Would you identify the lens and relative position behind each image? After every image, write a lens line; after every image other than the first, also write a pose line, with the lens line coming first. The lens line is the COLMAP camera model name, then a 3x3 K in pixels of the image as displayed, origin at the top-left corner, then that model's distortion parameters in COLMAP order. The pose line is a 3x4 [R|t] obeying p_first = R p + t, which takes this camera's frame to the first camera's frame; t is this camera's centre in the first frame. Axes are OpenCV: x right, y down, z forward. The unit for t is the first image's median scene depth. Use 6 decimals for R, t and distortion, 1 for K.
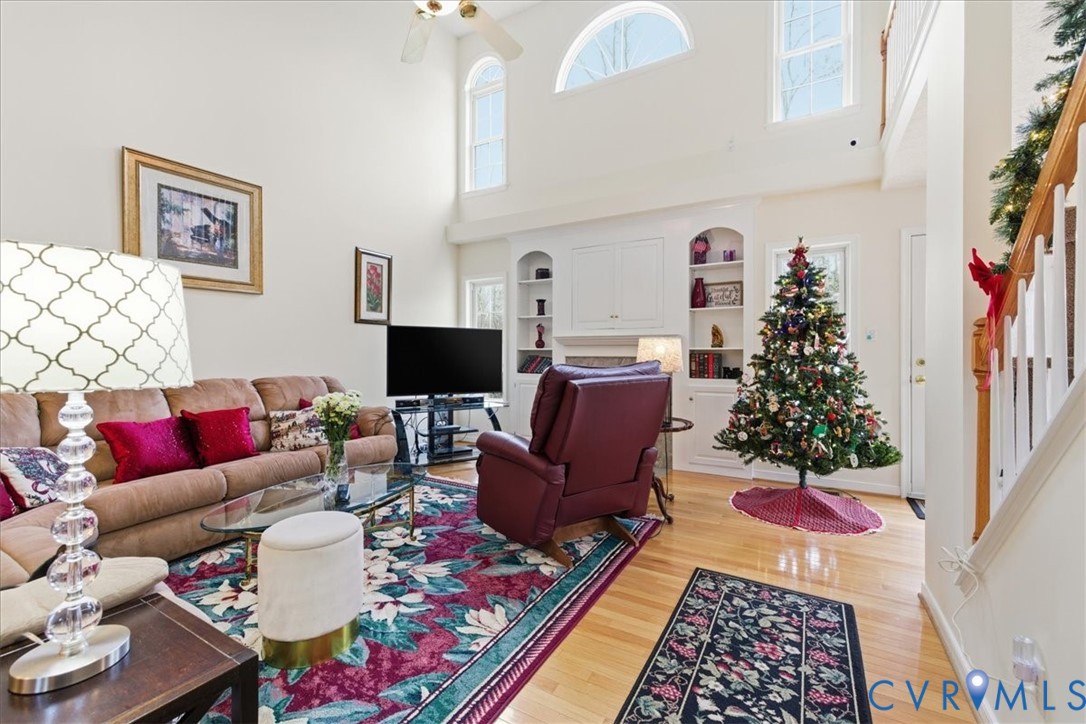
lens RADIAL K [[464.3, 0, 535.9], [0, 464.3, 353.0], [0, 0, 1]] dist [0.002898, 0.000476]
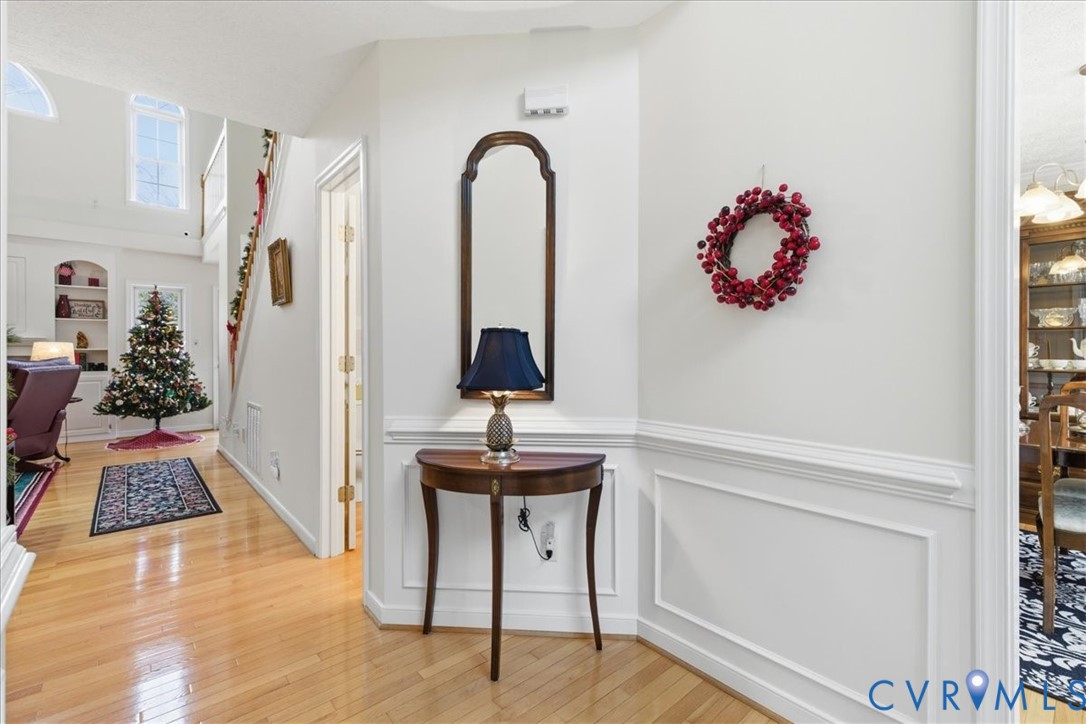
lens RADIAL K [[464.3, 0, 536.4], [0, 464.3, 353.0], [0, 0, 1]] dist [0.002898, 0.000476]
pose [[0.312515, -0.005287, 0.949898, -0.650773], [0.004545, 0.999981, 0.004070, 0.002263], [-0.949902, 0.003046, 0.312533, -0.910325]]
